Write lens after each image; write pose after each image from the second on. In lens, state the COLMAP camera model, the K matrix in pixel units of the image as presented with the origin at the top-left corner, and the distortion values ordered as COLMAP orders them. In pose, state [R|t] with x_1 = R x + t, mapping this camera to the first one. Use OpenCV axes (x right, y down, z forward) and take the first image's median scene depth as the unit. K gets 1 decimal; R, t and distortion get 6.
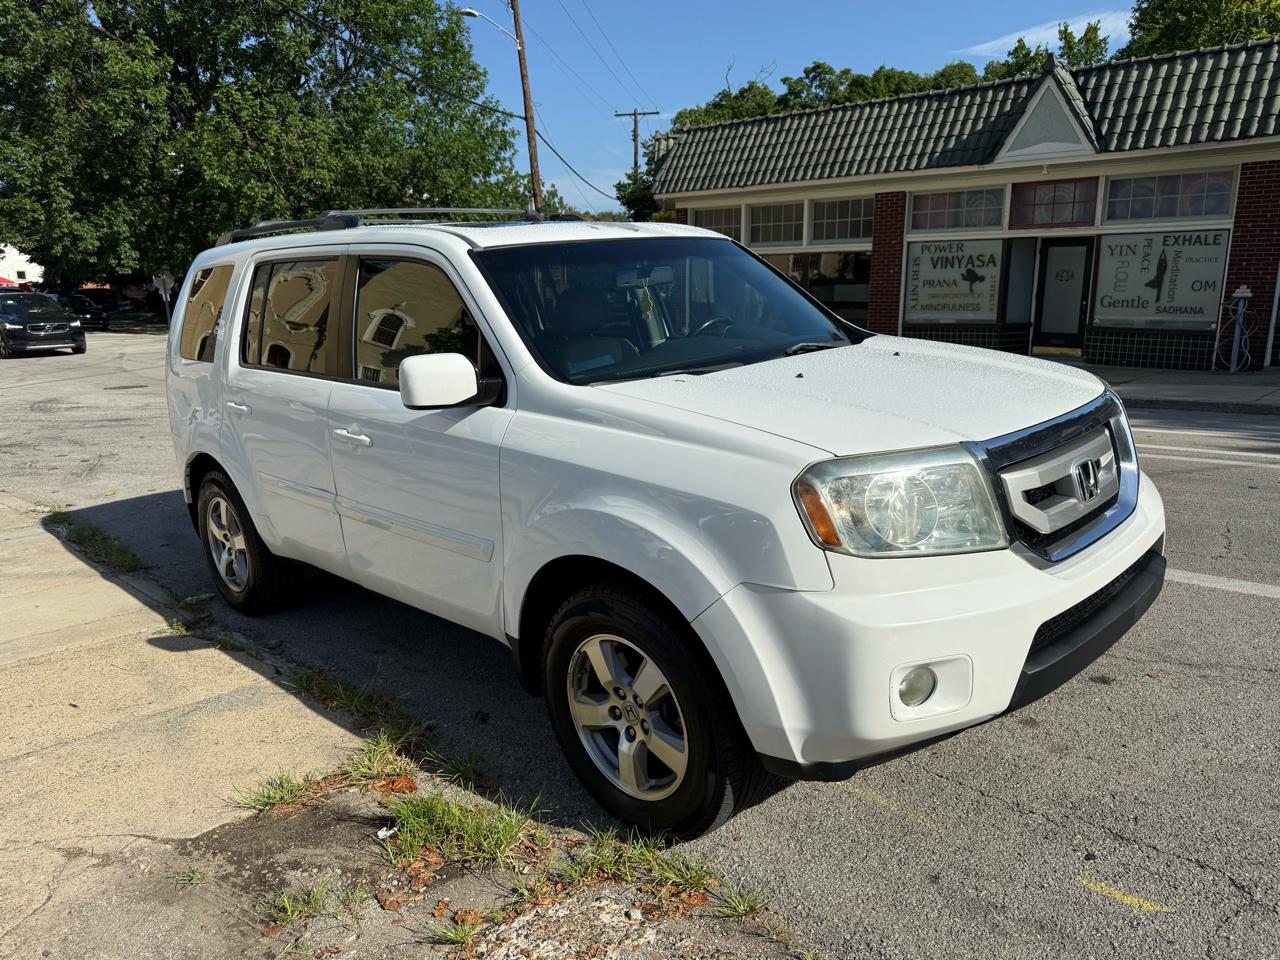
lens RADIAL K [[917.3, 0, 639.7], [0, 917.3, 474.9], [0, 0, 1]] dist [0.003474, 0.004444]
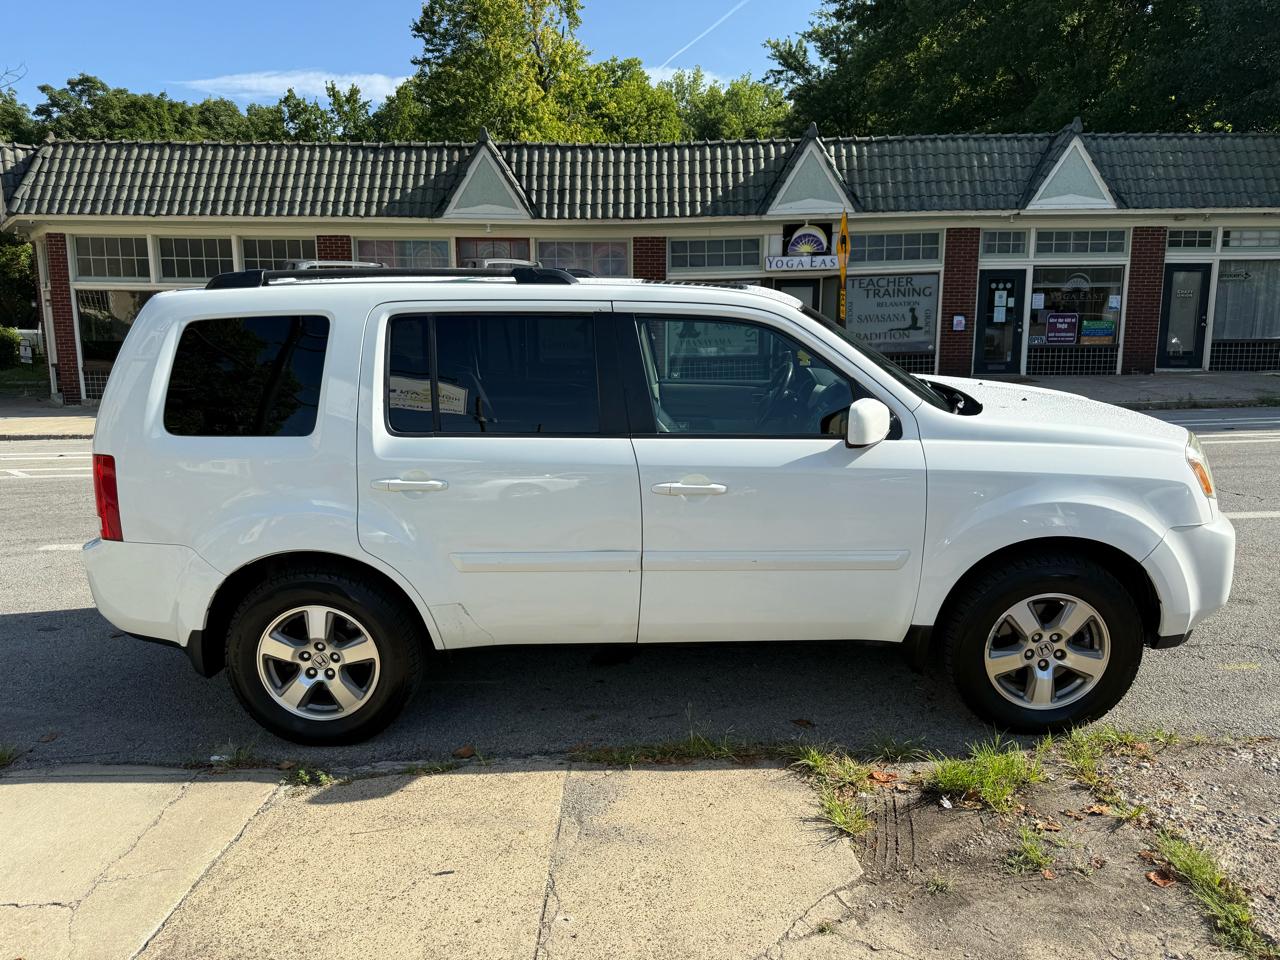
lens RADIAL K [[917.4, 0, 640.0], [0, 917.4, 480.0], [0, 0, 1]] dist [0.030446, -0.049668]
pose [[0.717469, -0.109746, 0.687891, -0.241607], [0.134875, 0.990710, 0.017384, -0.017389], [-0.683409, 0.080307, 0.725605, 0.069311]]
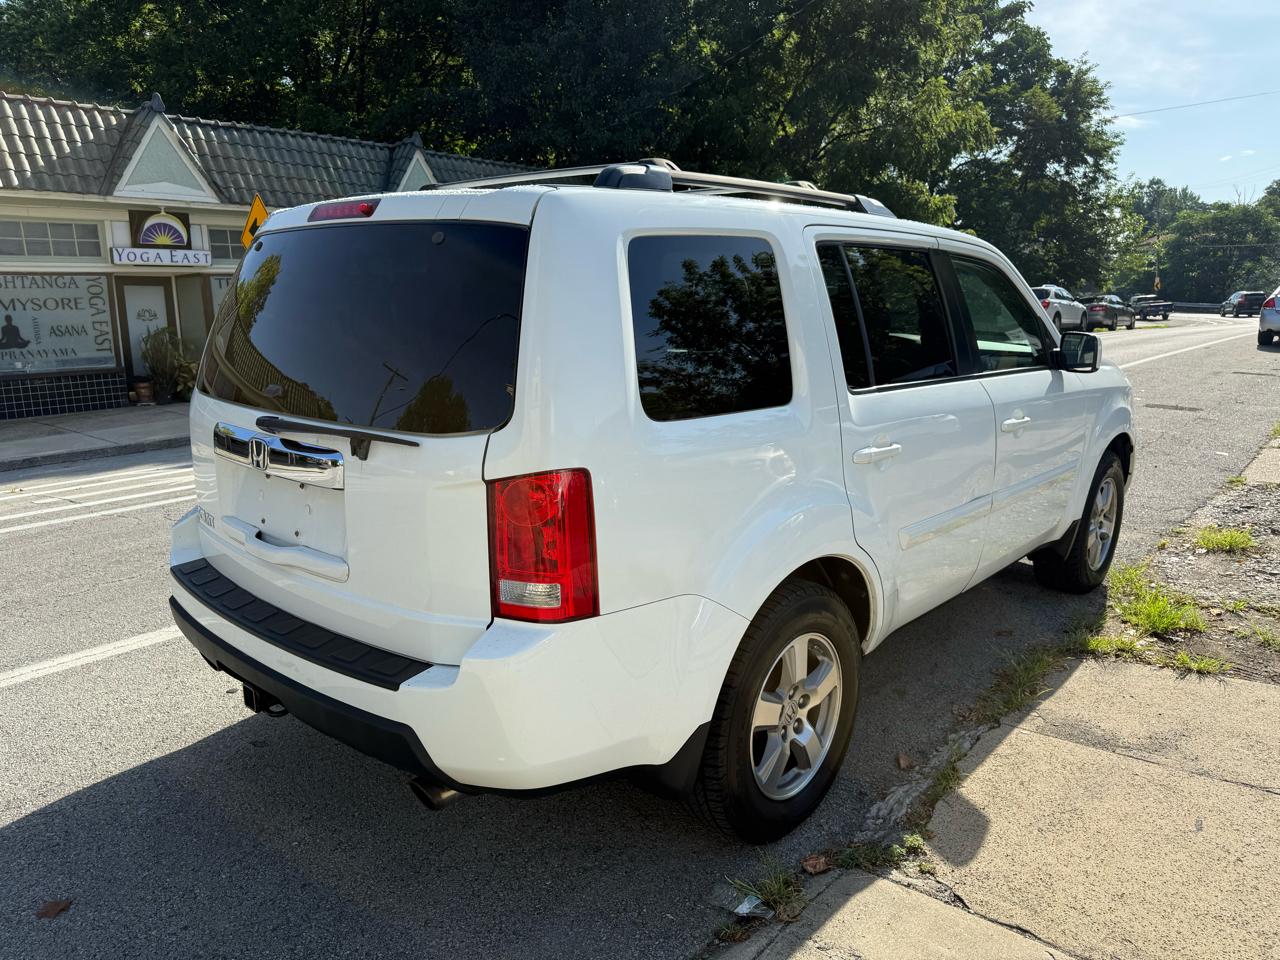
lens RADIAL K [[917.3, 0, 639.7], [0, 917.3, 474.9], [0, 0, 1]] dist [0.003474, 0.004444]
pose [[-0.059147, -0.147431, 0.987302, -0.307957], [0.224352, 0.961769, 0.157058, -0.056664], [-0.972712, 0.230793, -0.023809, 0.335539]]
